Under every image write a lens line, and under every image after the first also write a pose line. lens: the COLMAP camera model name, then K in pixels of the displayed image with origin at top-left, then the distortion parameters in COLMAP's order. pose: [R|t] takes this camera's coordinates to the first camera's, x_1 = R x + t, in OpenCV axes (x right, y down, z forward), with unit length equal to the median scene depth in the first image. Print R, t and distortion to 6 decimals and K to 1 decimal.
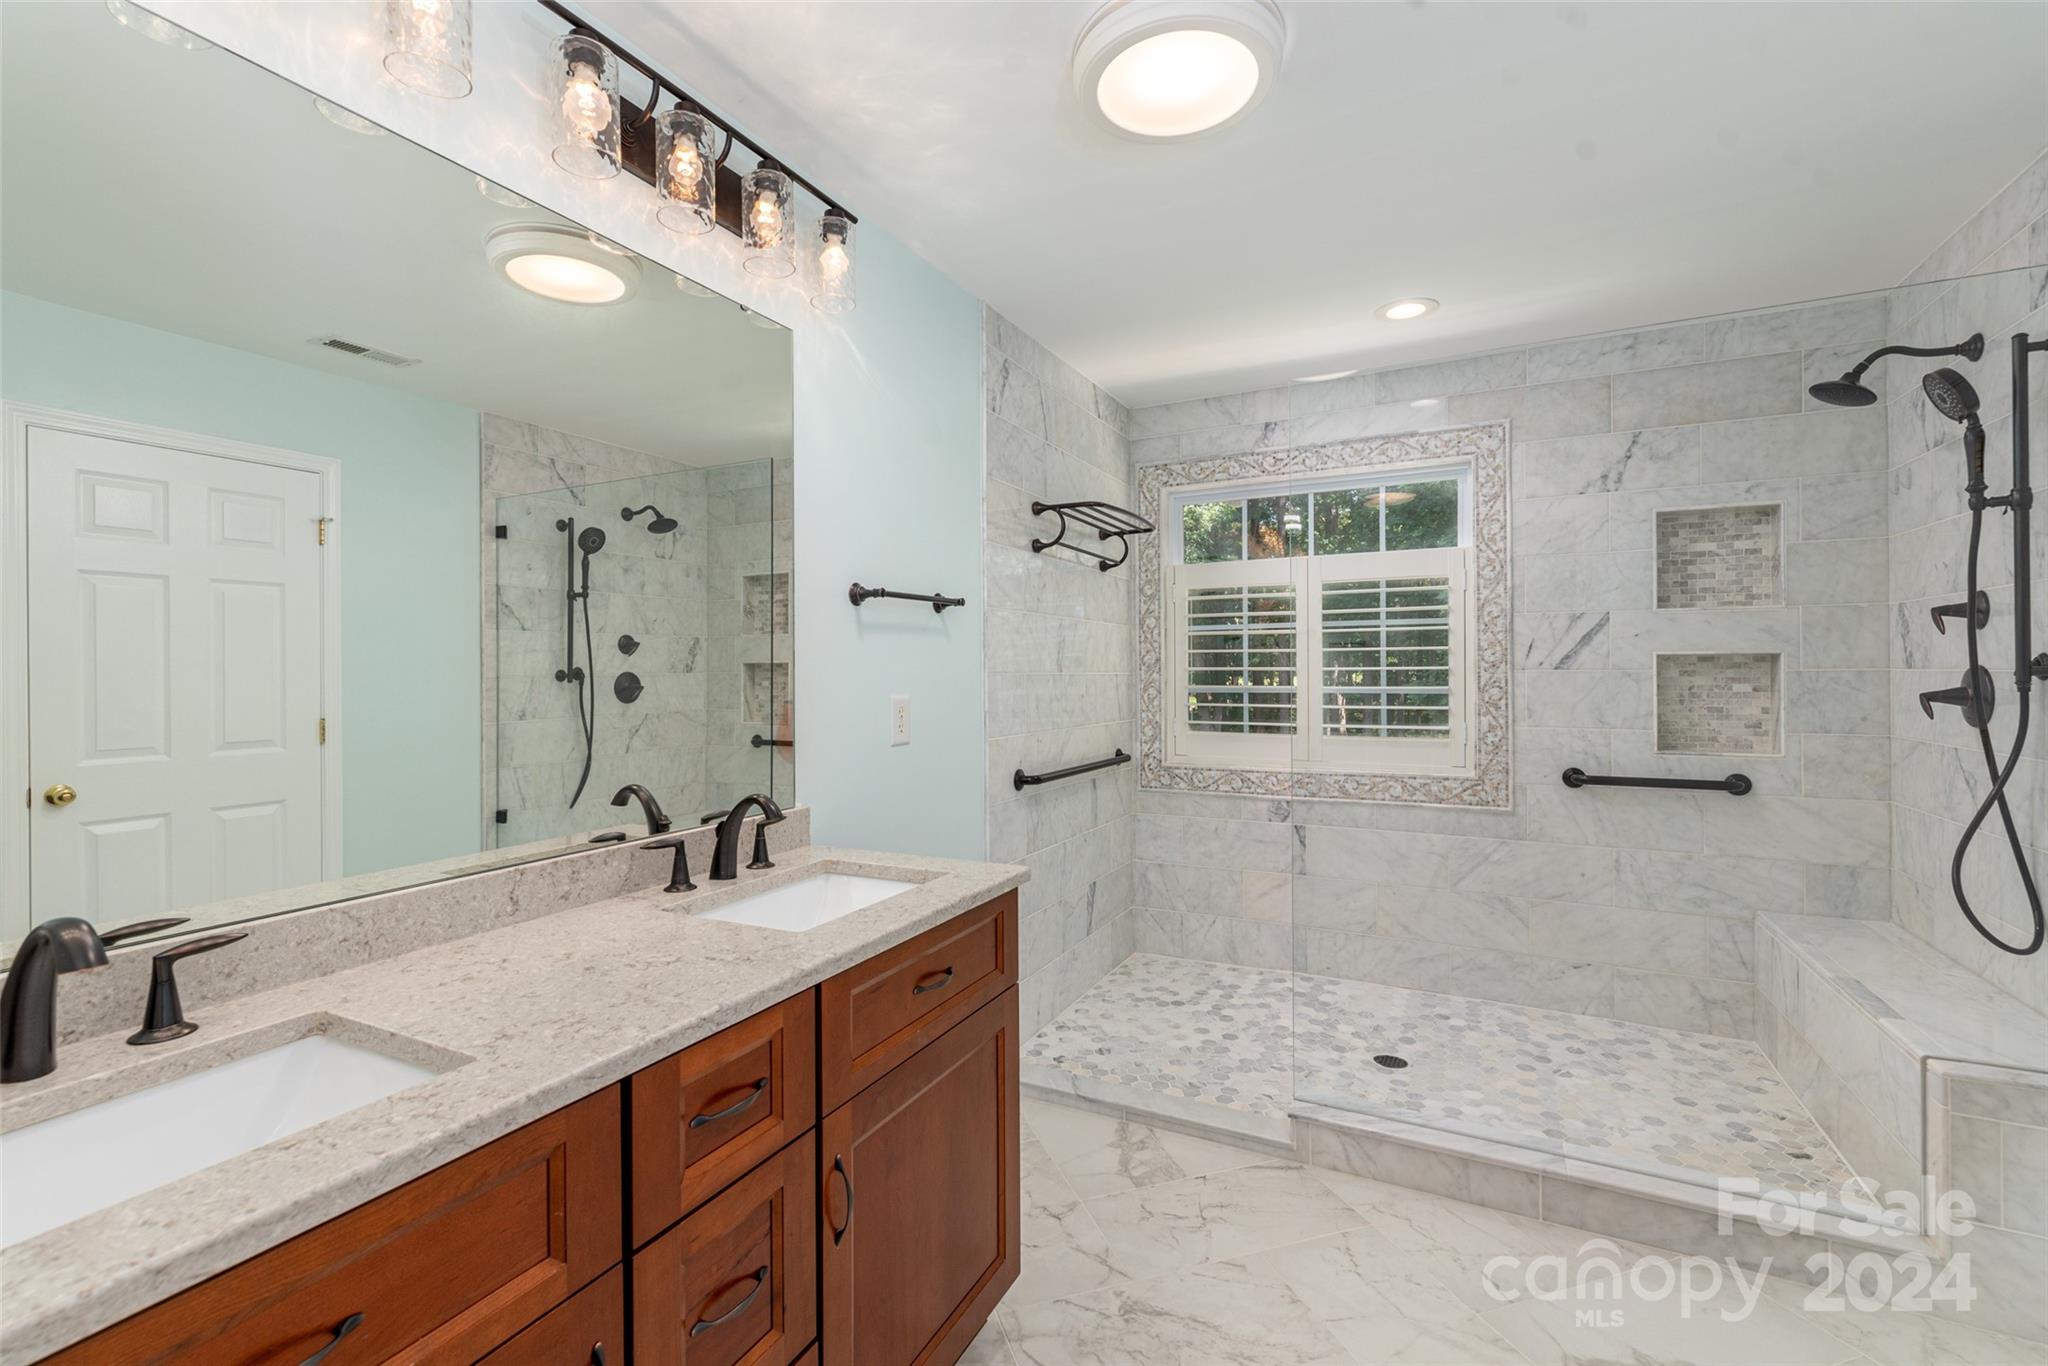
lens RADIAL K [[886.4, 0, 1024.0], [0, 886.4, 683.0], [0, 0, 1]] dist [-0.000963, -0.000337]
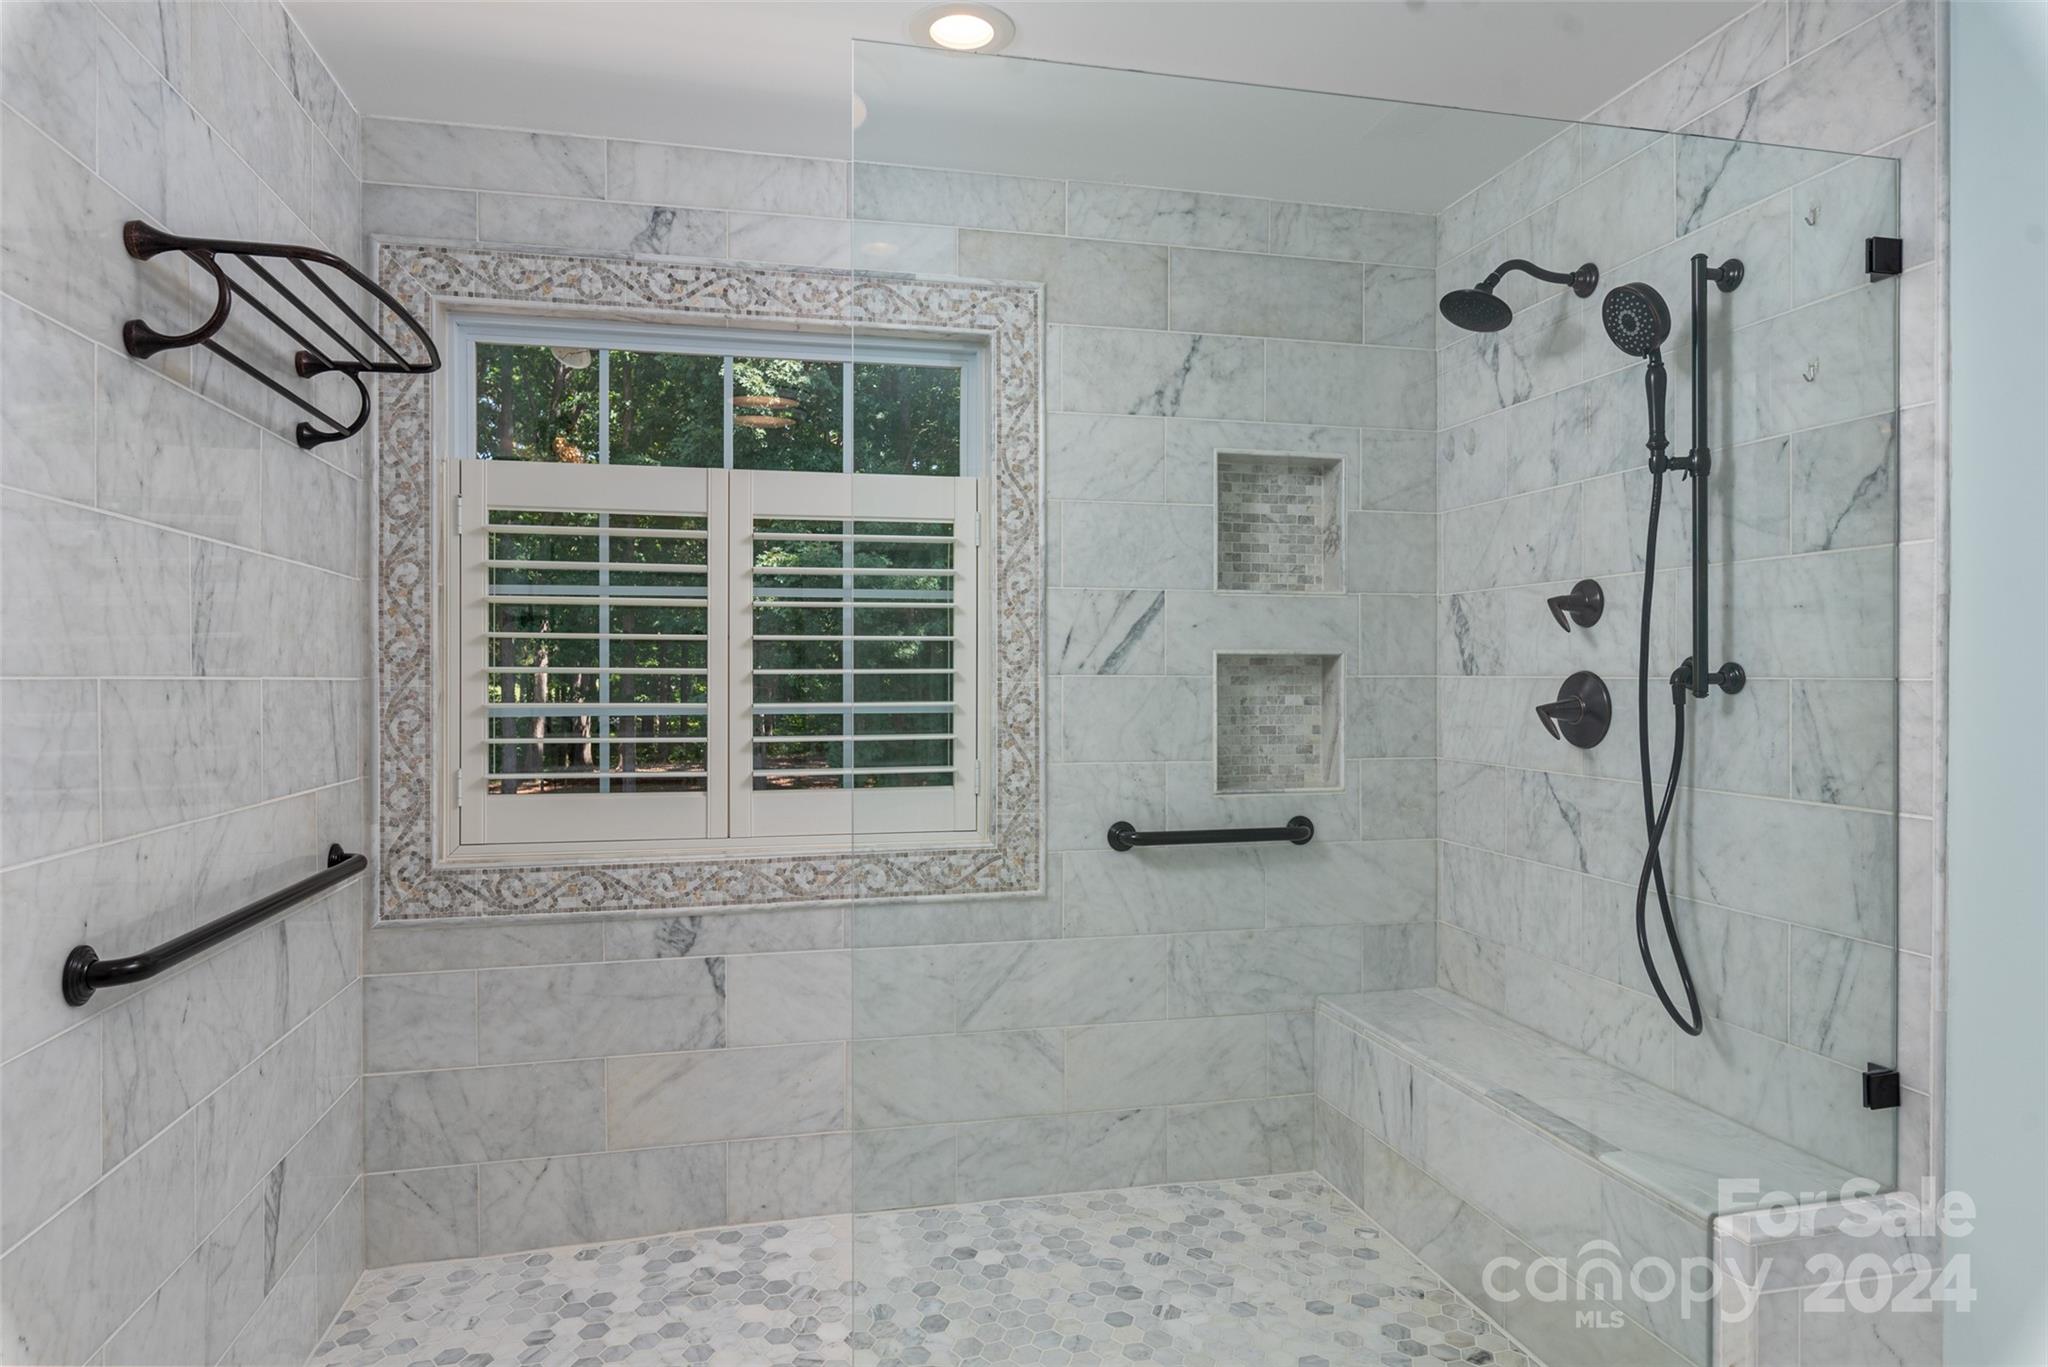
lens RADIAL K [[1212.7, 0, 1022.5], [0, 1212.7, 676.5], [0, 0, 1]] dist [-0.000513, -0.000270]
pose [[0.769088, 0.003511, 0.639133, -0.023662], [0.004762, 0.999926, -0.011223, -0.003868], [-0.639125, 0.011675, 0.769014, 0.342613]]
